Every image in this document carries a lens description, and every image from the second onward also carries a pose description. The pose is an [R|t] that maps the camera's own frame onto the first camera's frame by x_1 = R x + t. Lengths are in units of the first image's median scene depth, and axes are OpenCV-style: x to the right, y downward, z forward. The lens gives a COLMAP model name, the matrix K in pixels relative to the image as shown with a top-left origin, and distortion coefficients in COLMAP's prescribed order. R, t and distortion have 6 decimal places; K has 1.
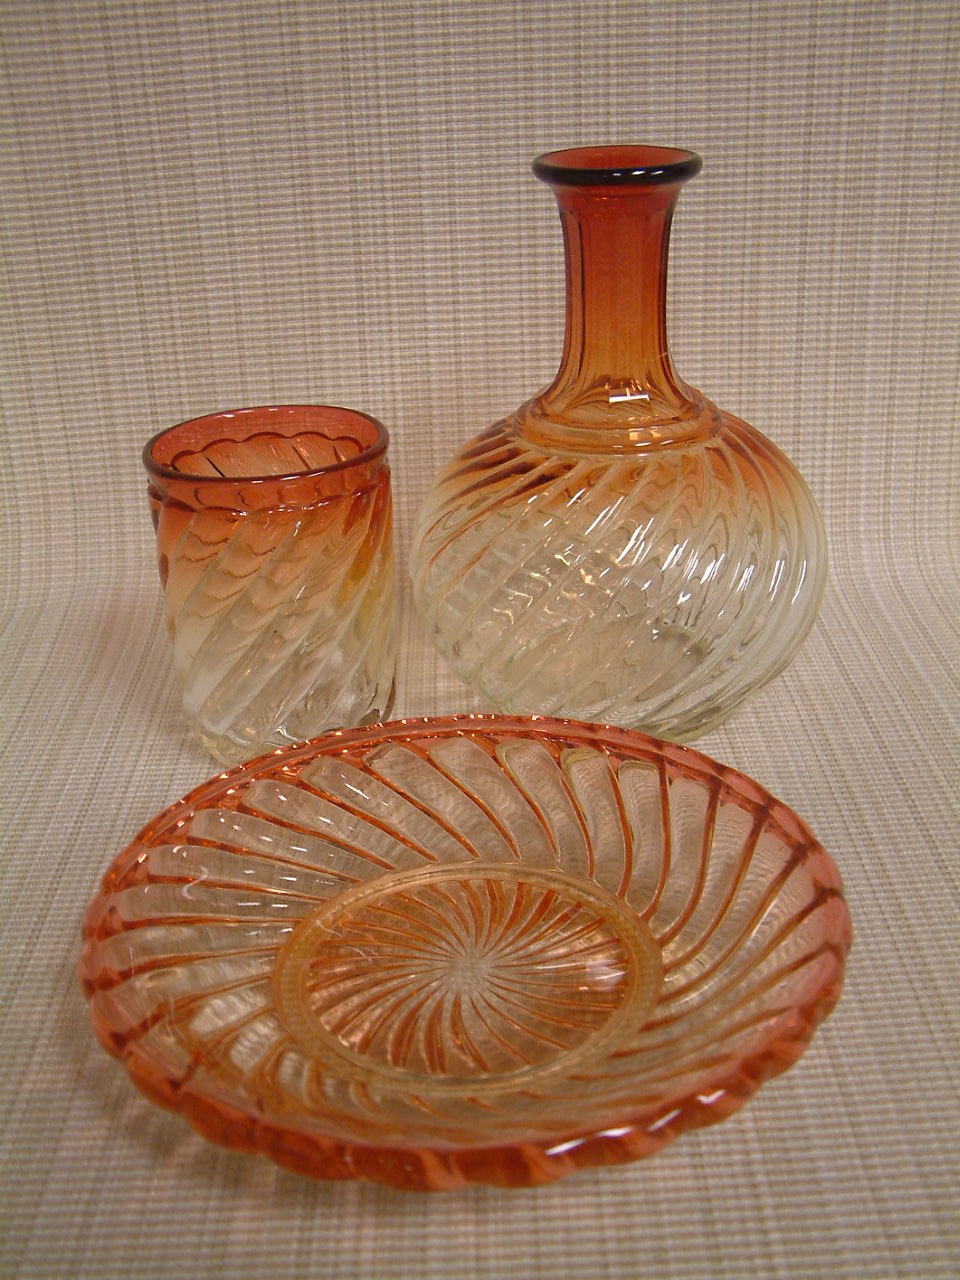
lens RADIAL K [[1399.0, 0, 521.3], [0, 1399.0, 667.5], [0, 0, 1]] dist [-0.064791, 0.000000]
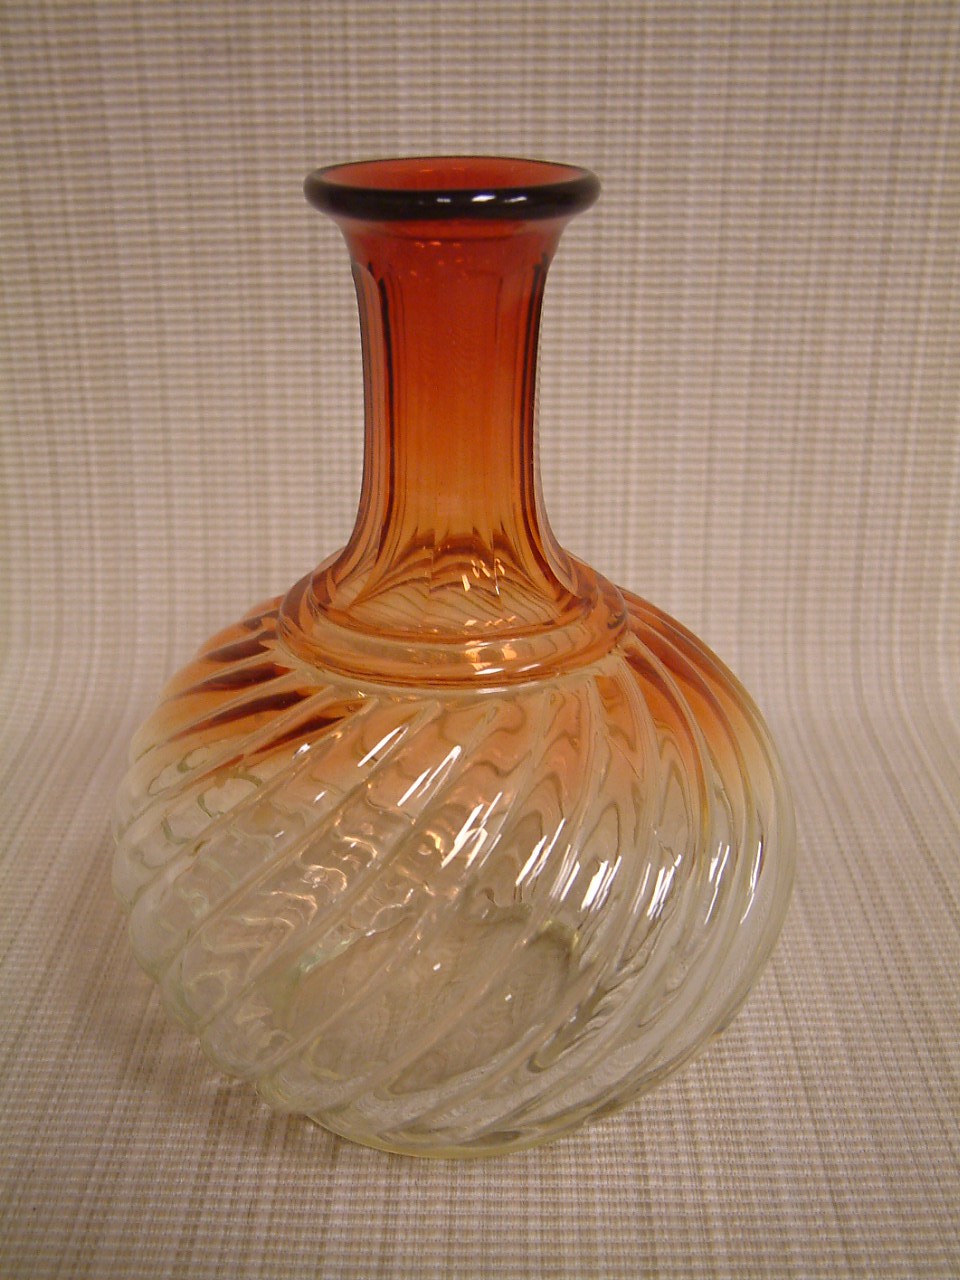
lens RADIAL K [[1399.0, 0, 525.2], [0, 1399.0, 673.1], [0, 0, 1]] dist [-0.064791, 0.000000]
pose [[0.998822, 0.047029, -0.011963, 0.022360], [-0.047342, 0.998502, -0.027426, -0.051603], [0.010656, 0.027960, 0.999552, 0.229679]]
